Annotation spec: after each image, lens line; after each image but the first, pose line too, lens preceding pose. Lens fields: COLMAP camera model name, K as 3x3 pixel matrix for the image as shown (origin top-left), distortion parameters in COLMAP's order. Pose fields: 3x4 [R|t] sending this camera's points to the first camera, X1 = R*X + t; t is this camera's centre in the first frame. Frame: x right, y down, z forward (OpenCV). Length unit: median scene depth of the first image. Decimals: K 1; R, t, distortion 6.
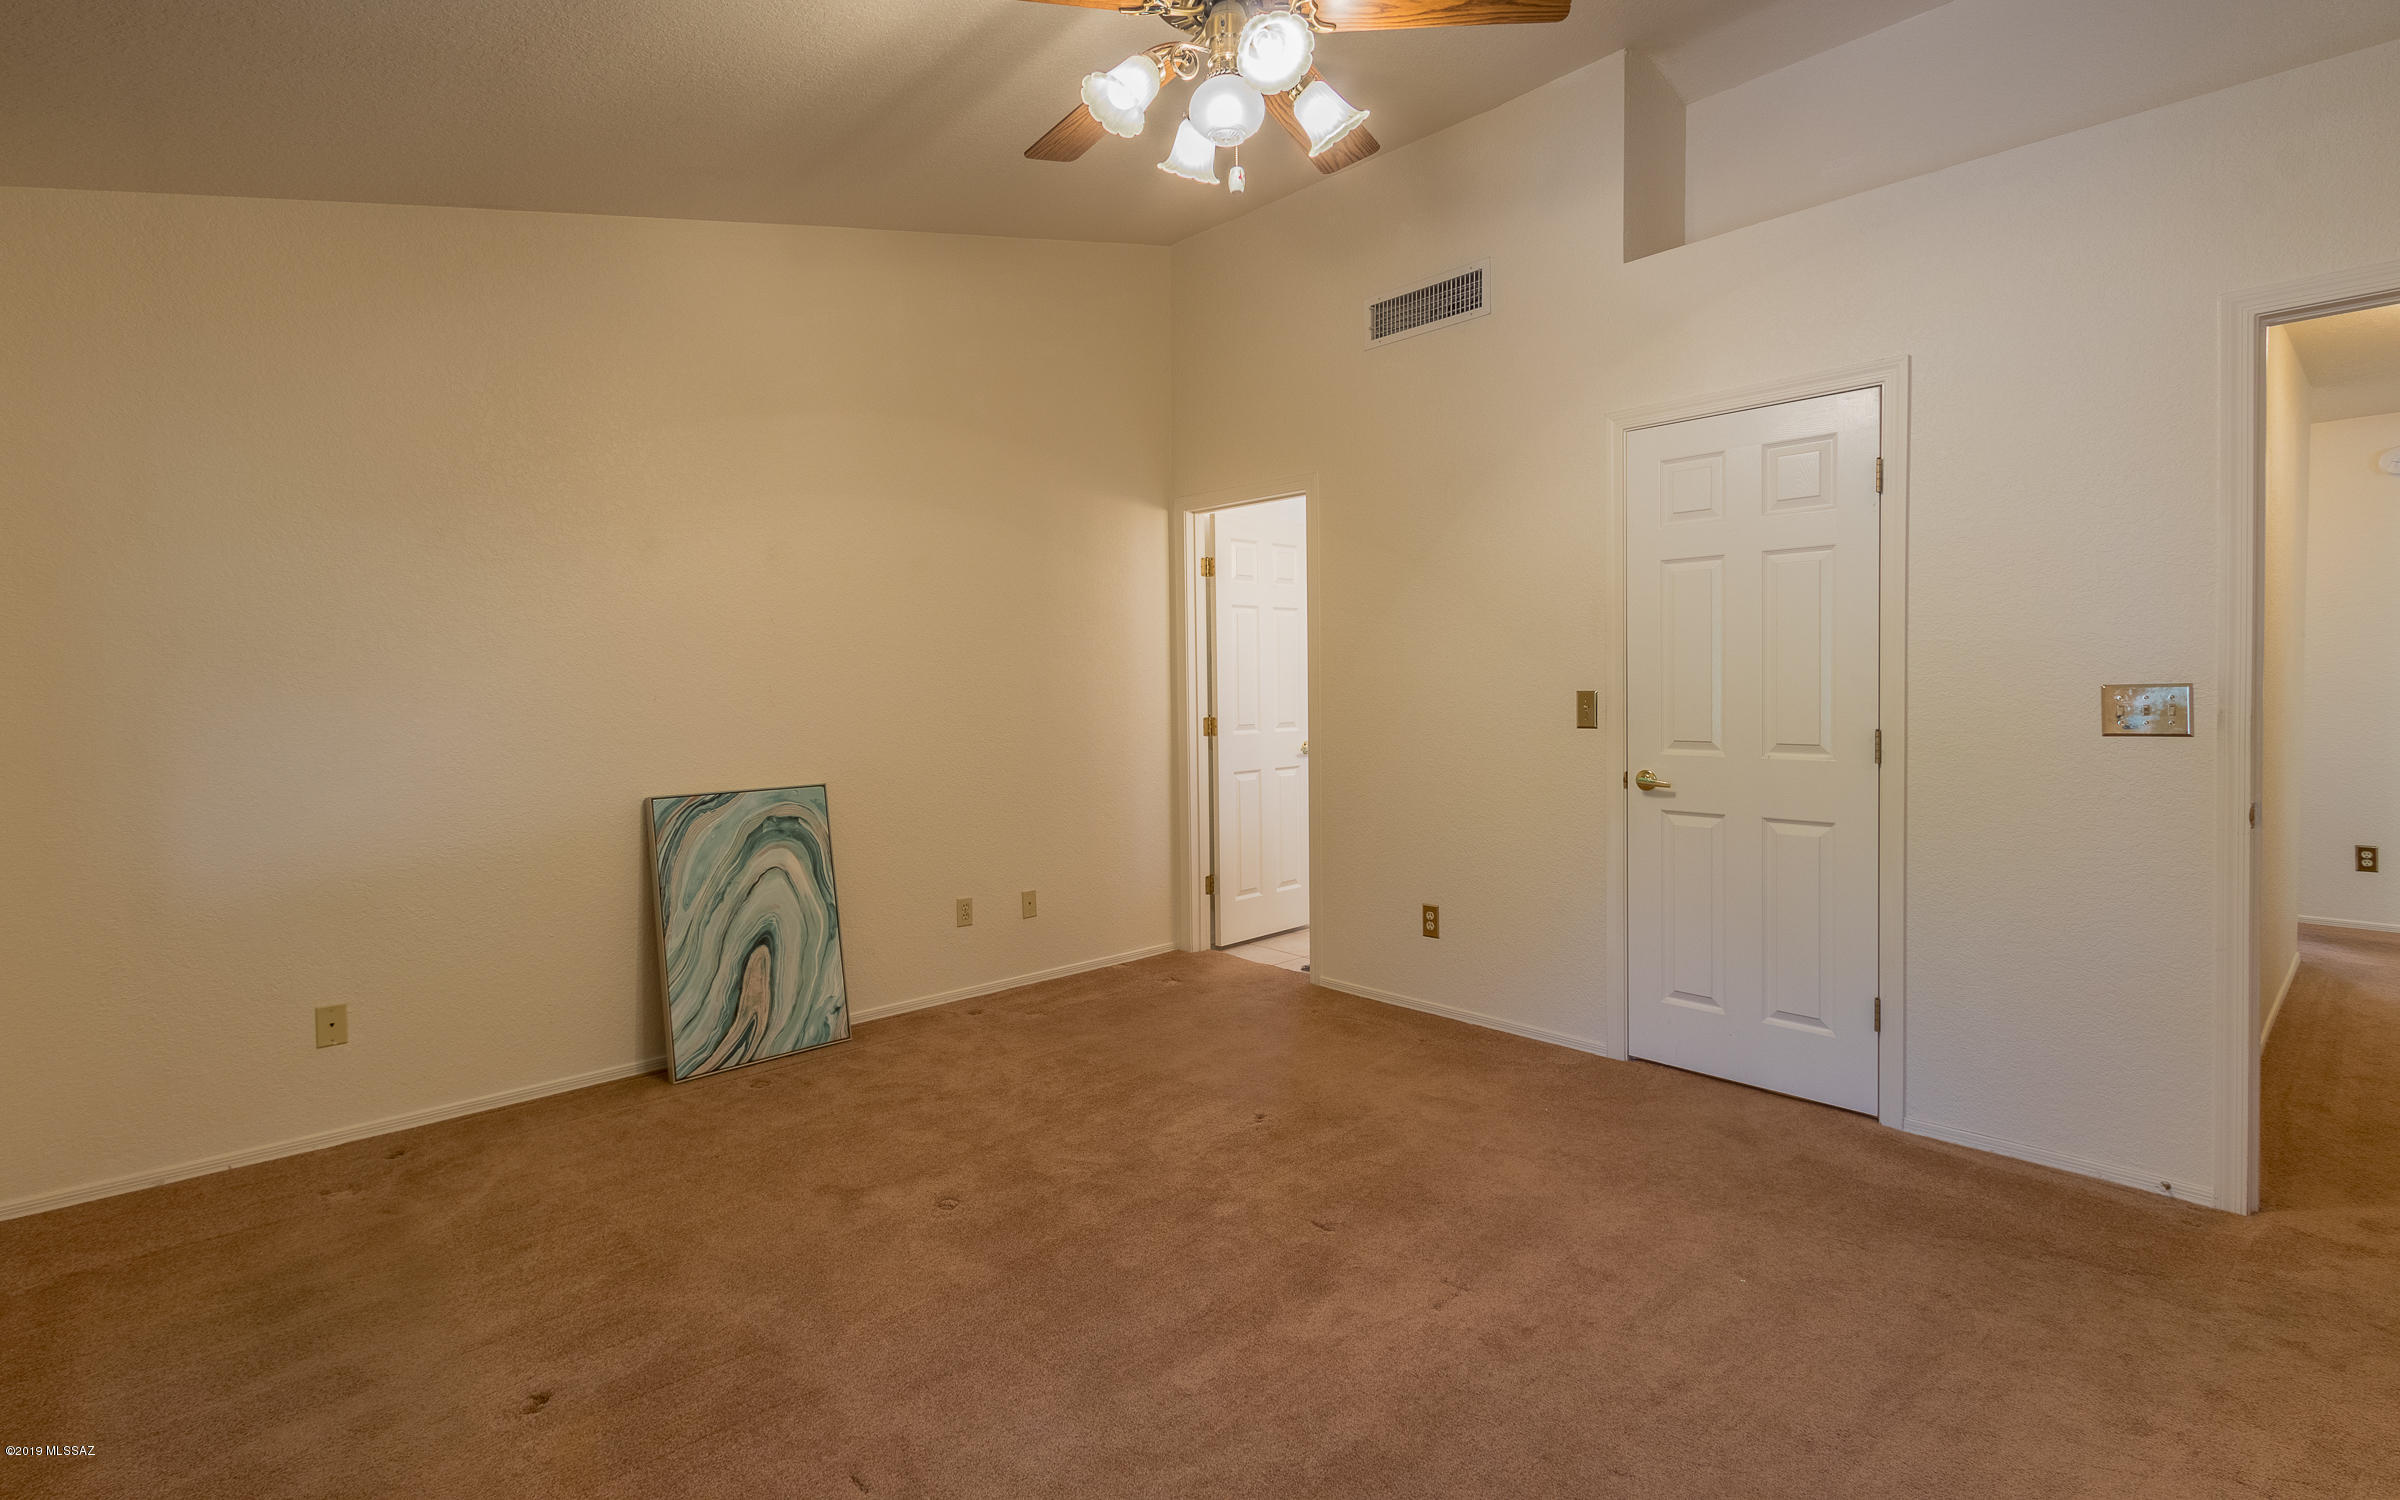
lens RADIAL K [[1118.7, 0, 1172.5], [0, 1118.7, 691.6], [0, 0, 1]] dist [0.000099, -0.000836]
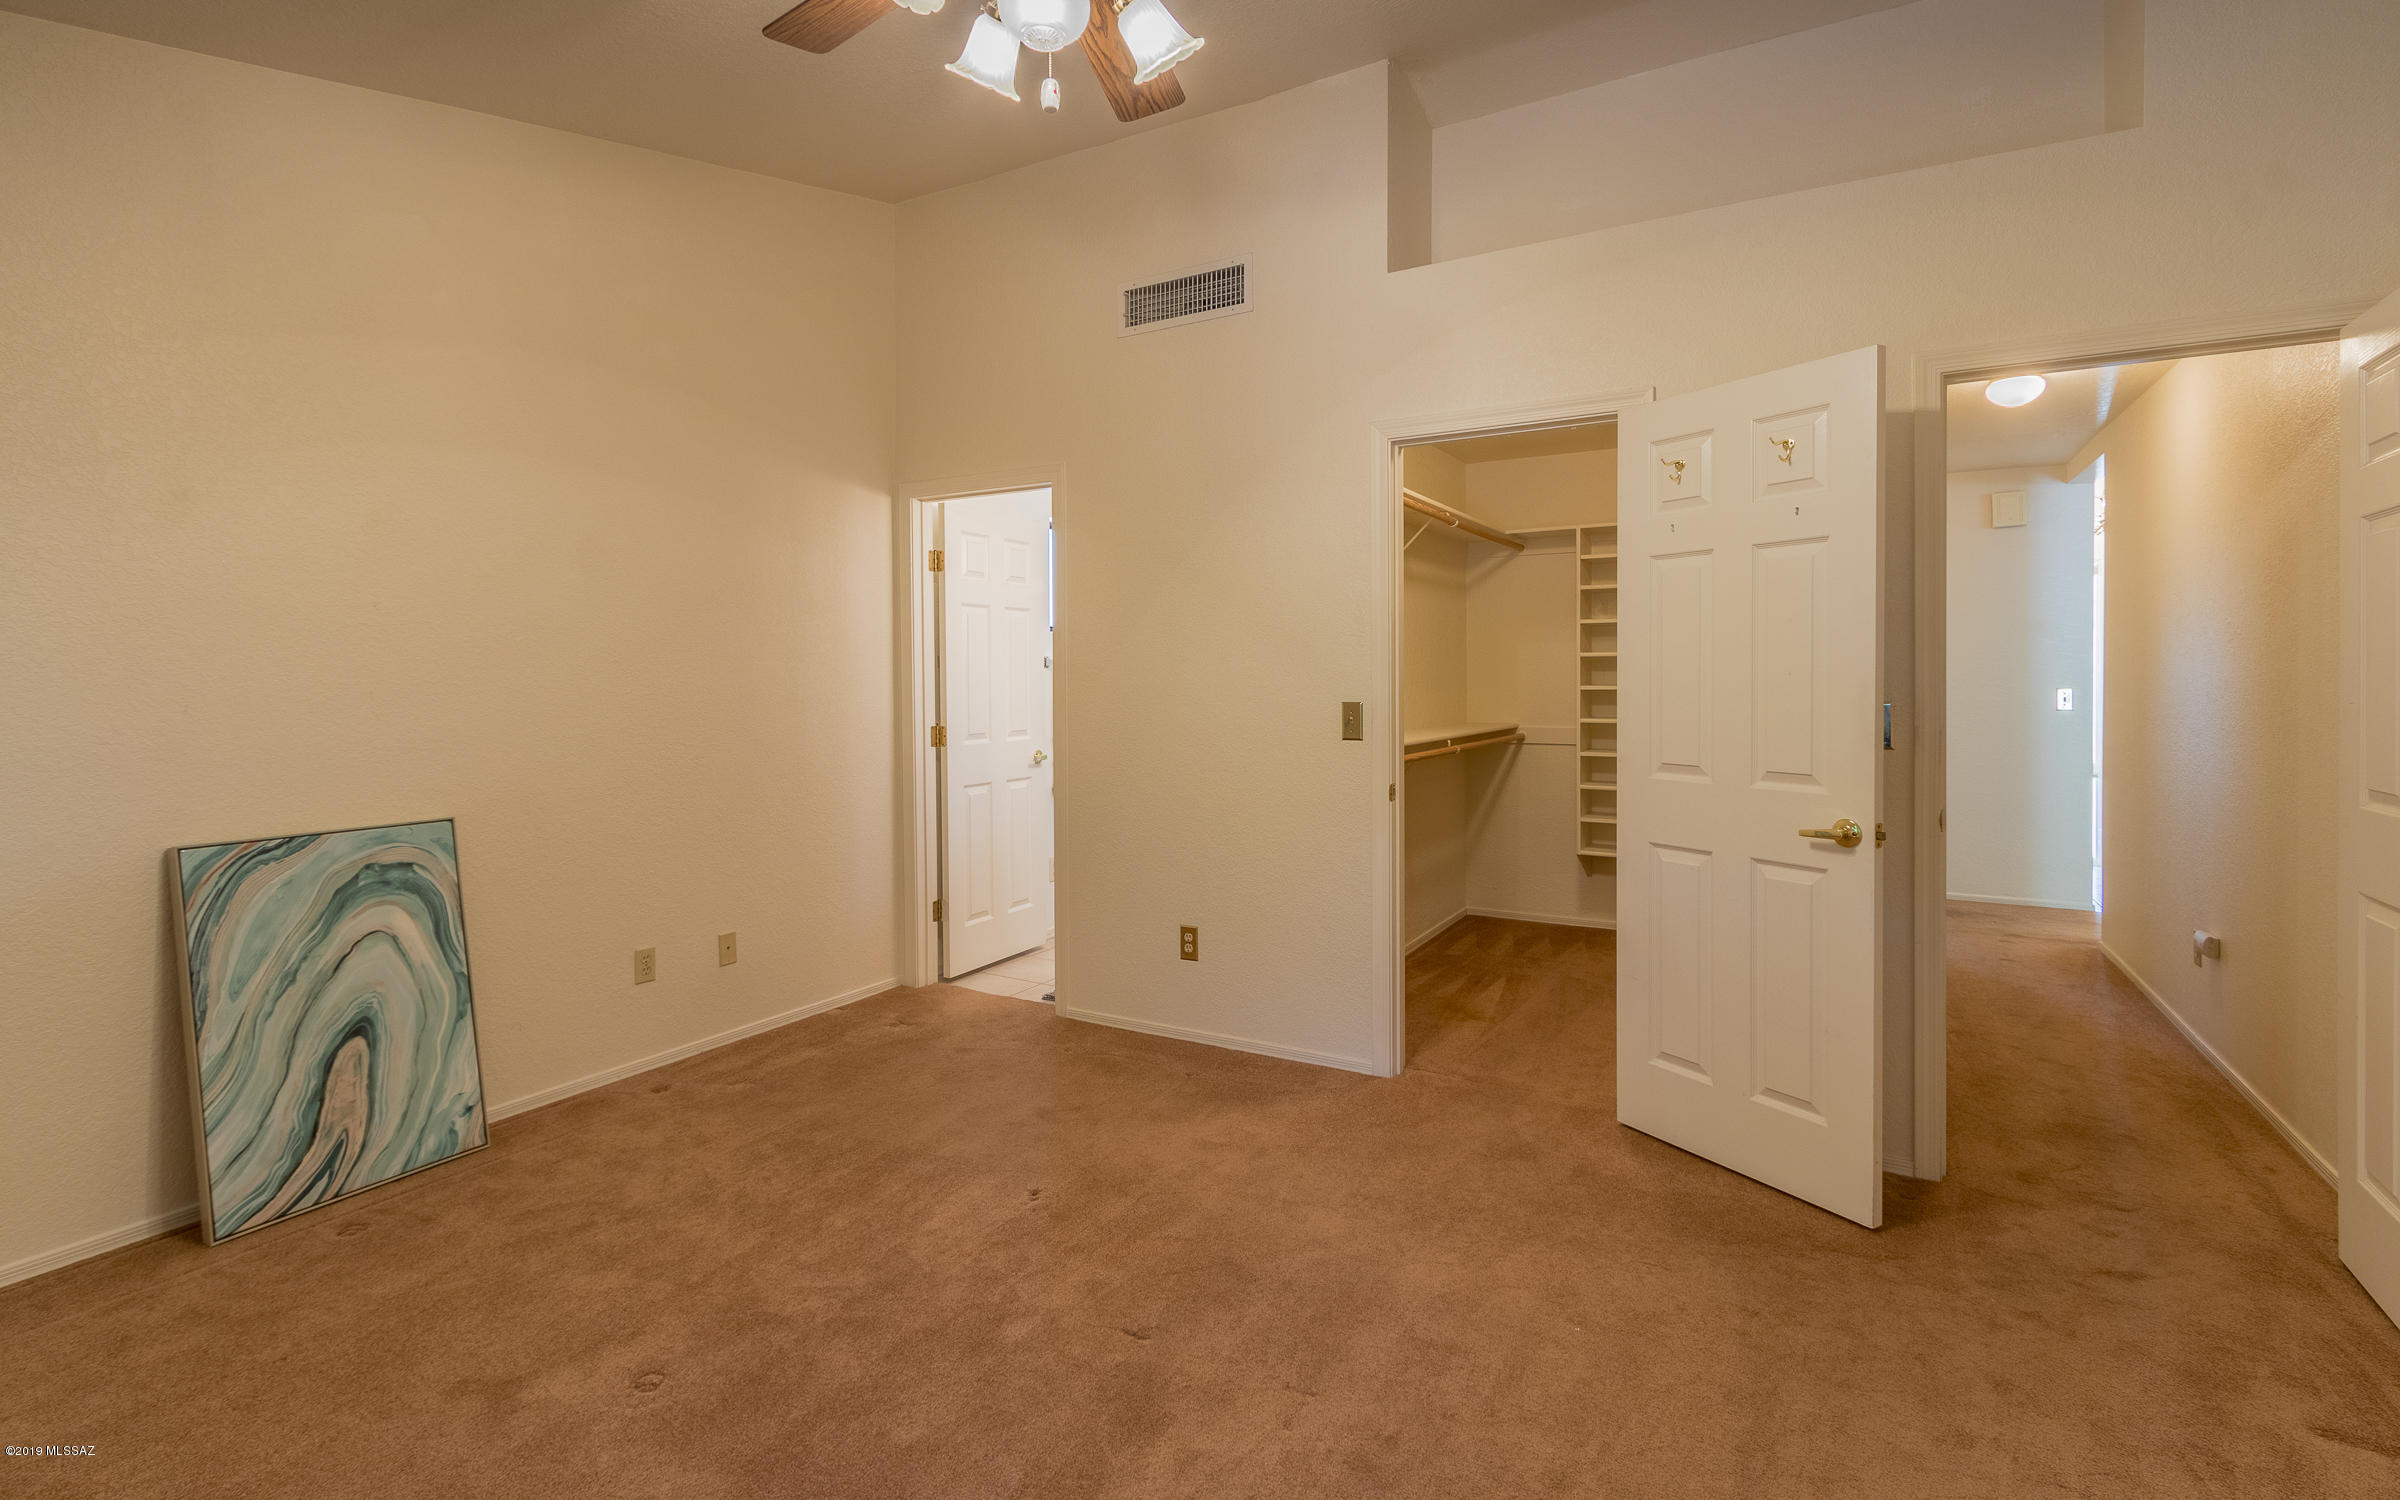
lens RADIAL K [[1105.7, 0, 1201.0], [0, 1105.7, 684.3], [0, 0, 1]] dist [0.005097, -0.003944]
pose [[0.953540, 0.007434, 0.301174, -0.052103], [-0.005639, 0.999961, -0.006828, -0.009167], [-0.301213, 0.004813, 0.953545, 0.119291]]
